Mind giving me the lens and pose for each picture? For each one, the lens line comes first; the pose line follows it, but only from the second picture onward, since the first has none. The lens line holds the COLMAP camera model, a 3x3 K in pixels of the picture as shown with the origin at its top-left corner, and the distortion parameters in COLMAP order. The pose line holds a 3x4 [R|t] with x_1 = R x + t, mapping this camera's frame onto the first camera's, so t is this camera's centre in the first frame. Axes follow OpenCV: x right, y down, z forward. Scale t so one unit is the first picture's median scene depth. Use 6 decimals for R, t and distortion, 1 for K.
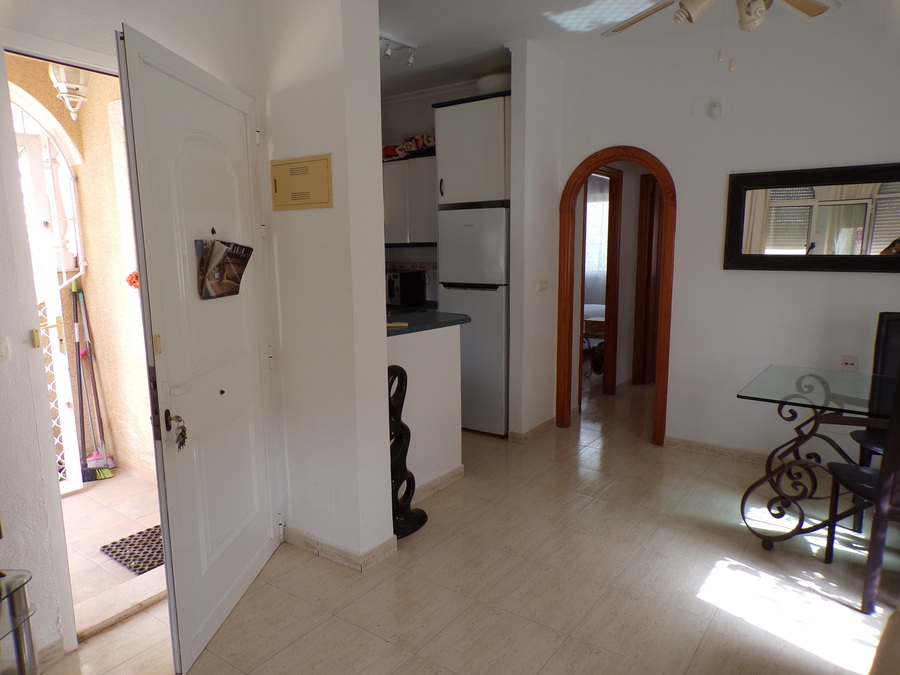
lens RADIAL K [[614.6, 0, 448.9], [0, 614.6, 338.0], [0, 0, 1]] dist [0.006992, 0.007511]
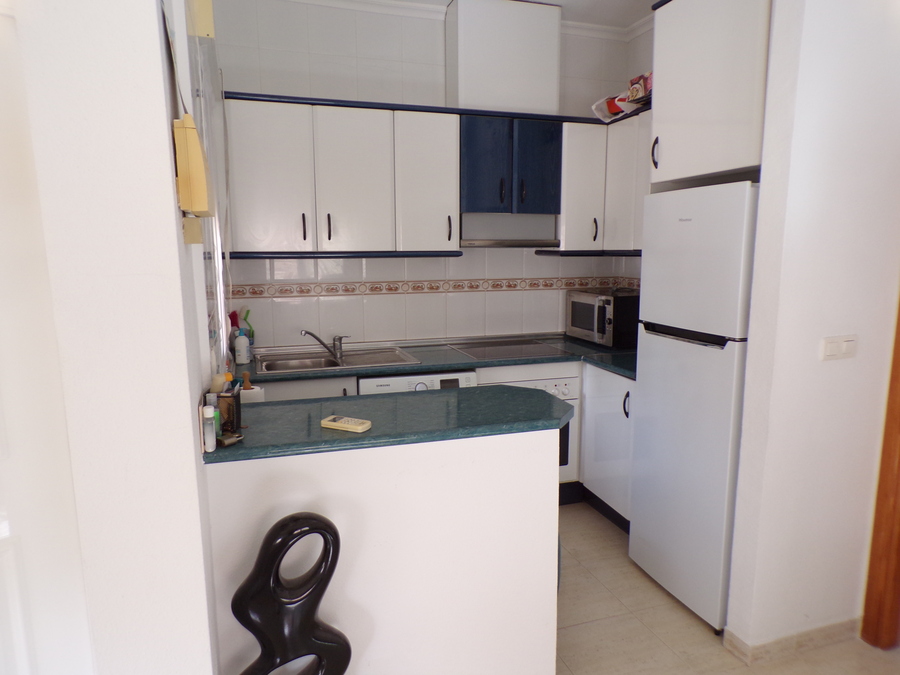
lens RADIAL K [[614.6, 0, 450.9], [0, 614.6, 342.1], [0, 0, 1]] dist [0.006992, 0.007511]
pose [[0.821909, 0.101966, -0.560419, 0.166847], [-0.099774, 0.994408, 0.034599, -0.073842], [0.560813, 0.027478, 0.827487, 0.434883]]
